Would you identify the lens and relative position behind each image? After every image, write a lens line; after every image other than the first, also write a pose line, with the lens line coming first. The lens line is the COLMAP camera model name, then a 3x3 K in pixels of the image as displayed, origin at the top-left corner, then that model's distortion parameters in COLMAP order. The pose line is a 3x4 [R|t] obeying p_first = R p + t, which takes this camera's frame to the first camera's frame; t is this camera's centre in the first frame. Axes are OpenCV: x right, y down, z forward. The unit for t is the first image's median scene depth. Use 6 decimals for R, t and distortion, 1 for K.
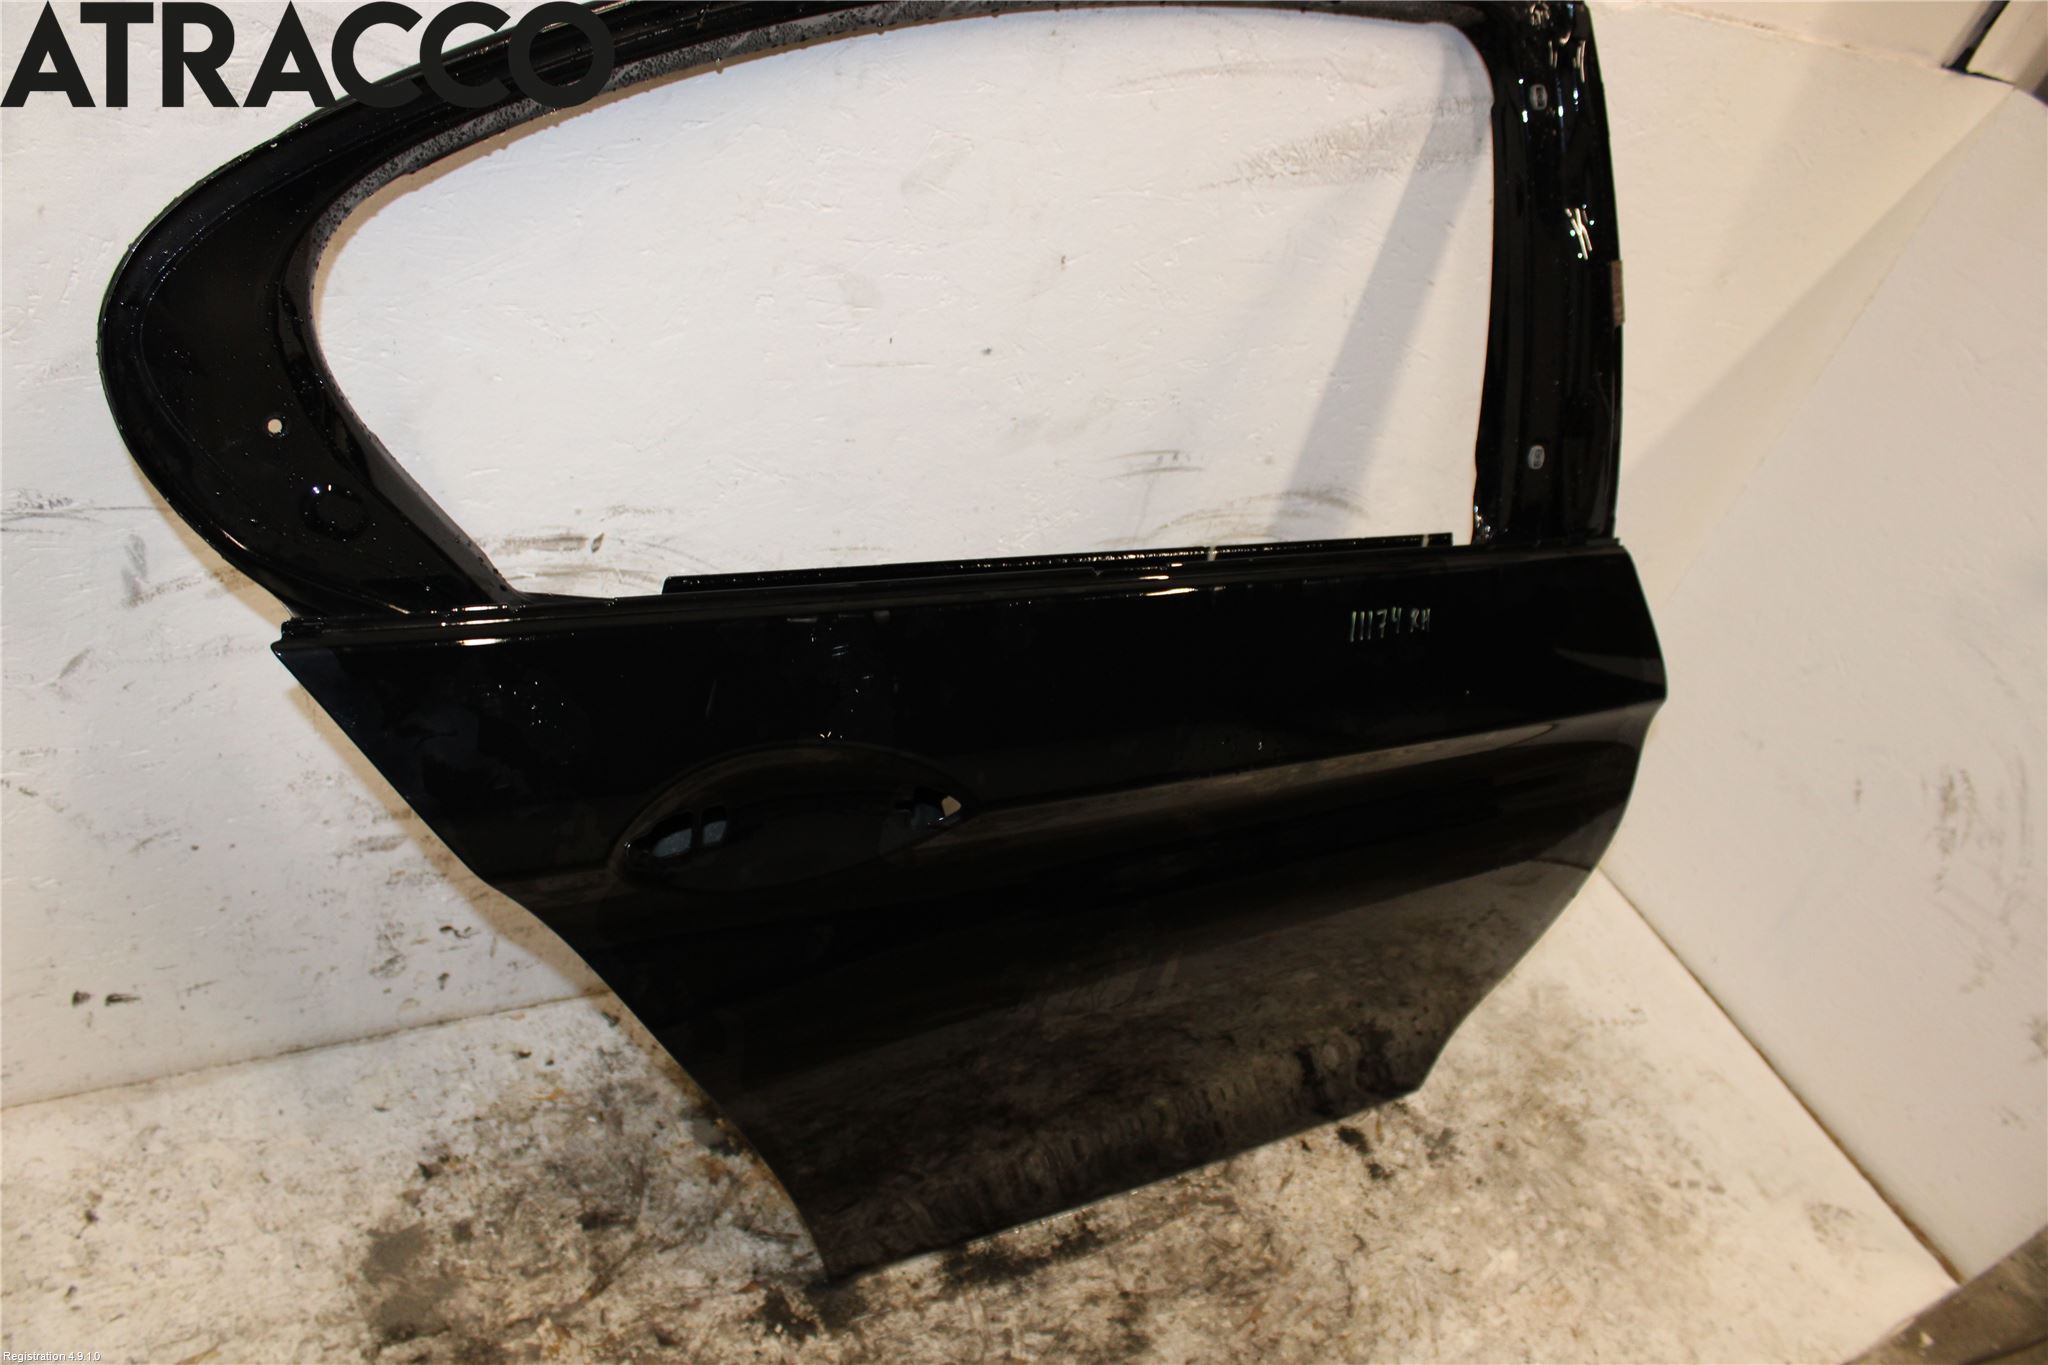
lens RADIAL K [[1694.5, 0, 1024.0], [0, 1694.5, 682.5], [0, 0, 1]] dist [-0.168908, 0.146086]
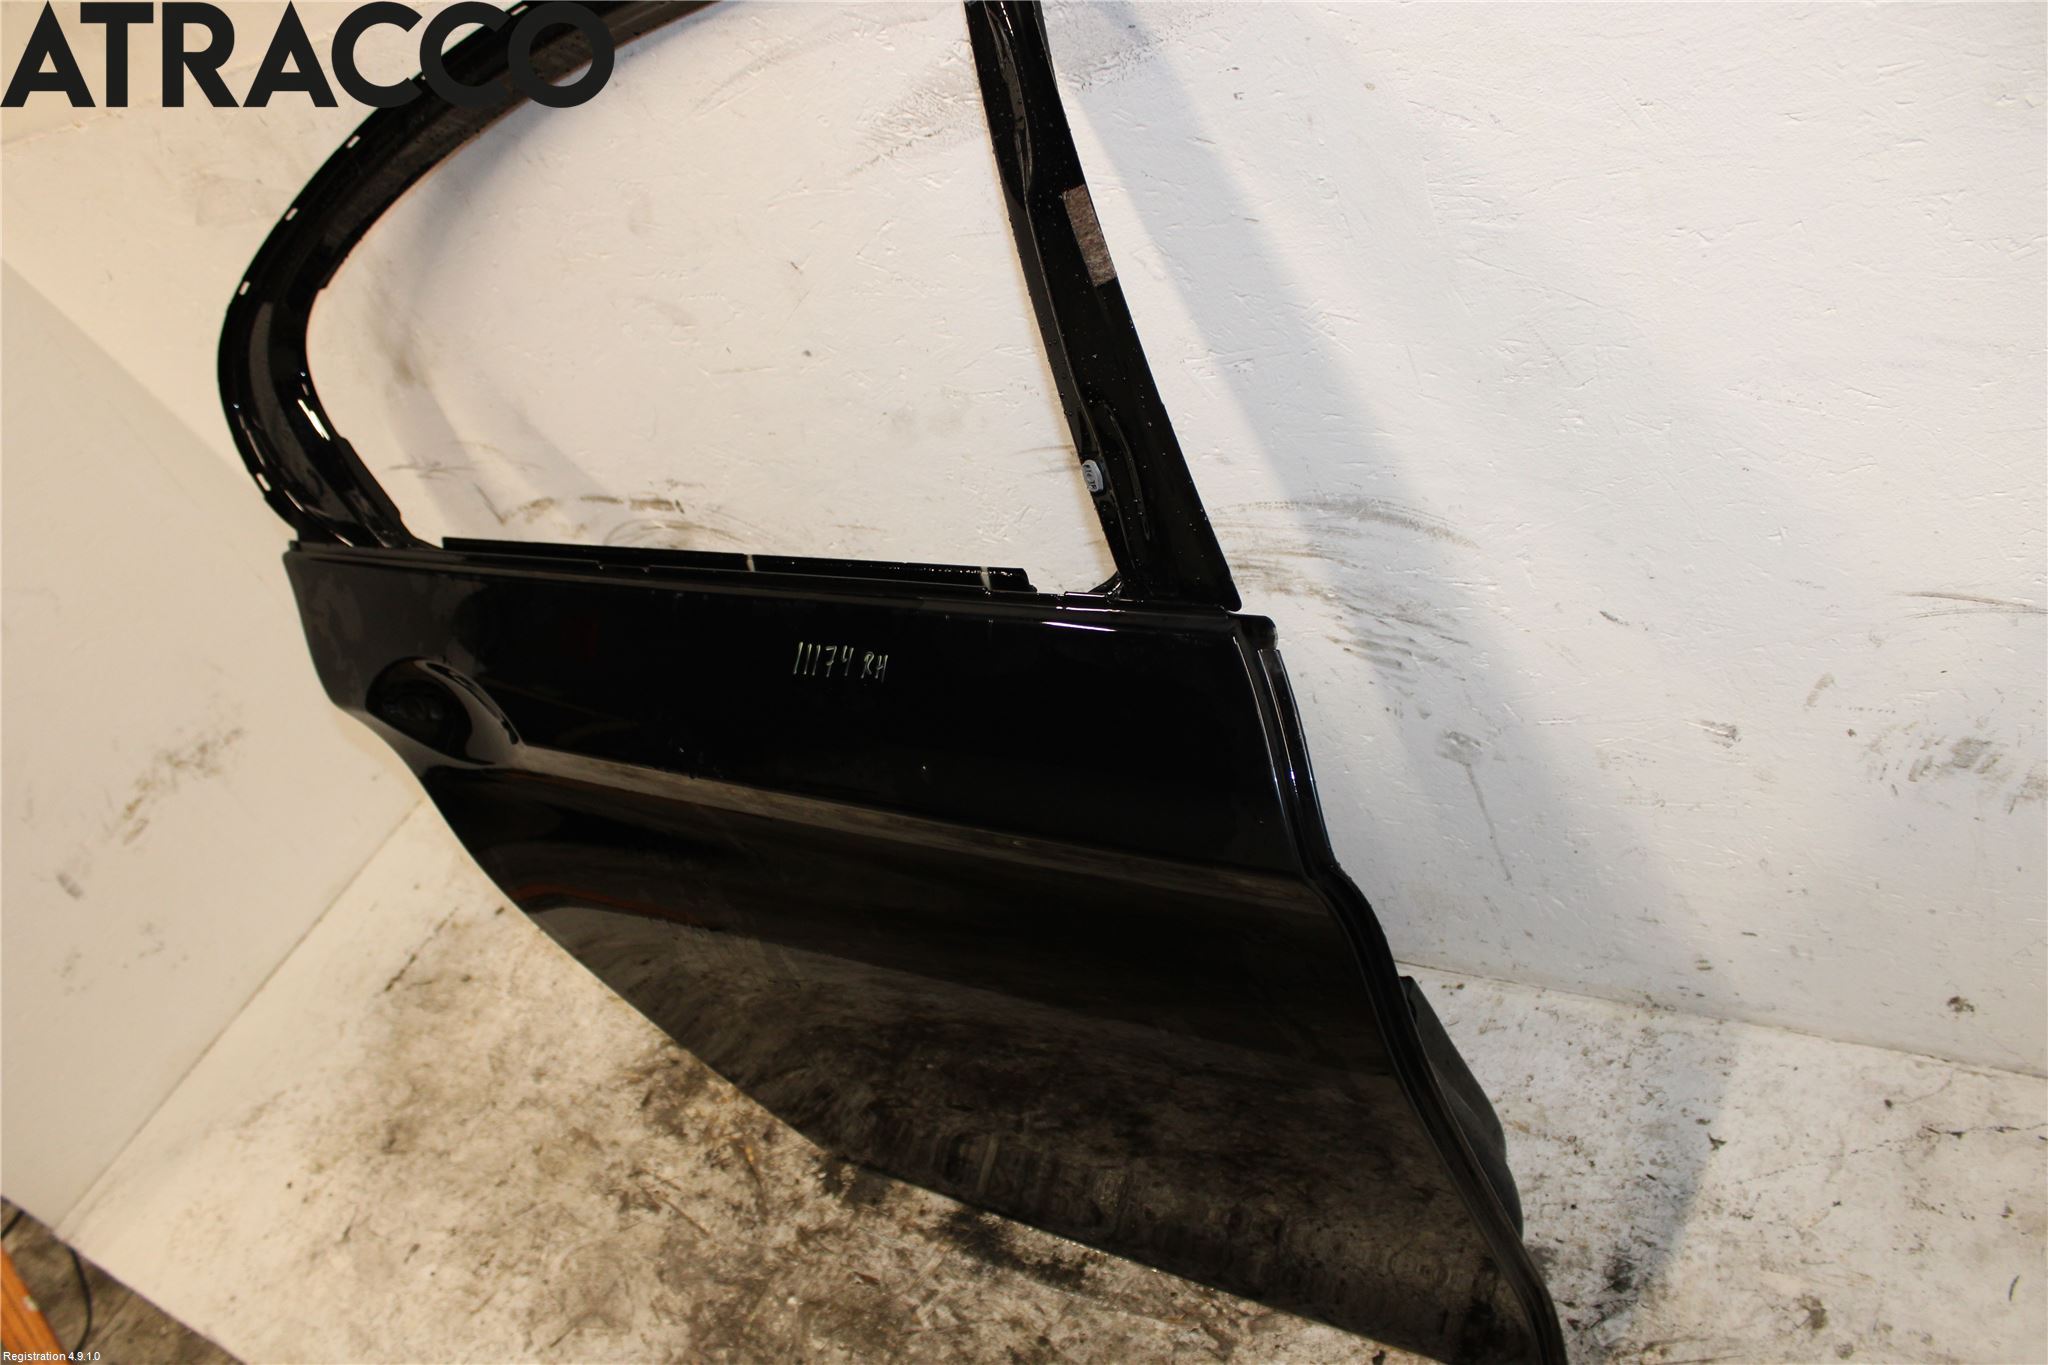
lens RADIAL K [[1694.5, 0, 1024.0], [0, 1694.5, 682.5], [0, 0, 1]] dist [-0.168908, 0.146086]
pose [[0.309234, 0.169048, -0.935840, 0.905745], [-0.110198, 0.983814, 0.141300, -0.135286], [0.944580, 0.059433, 0.322858, 0.687982]]
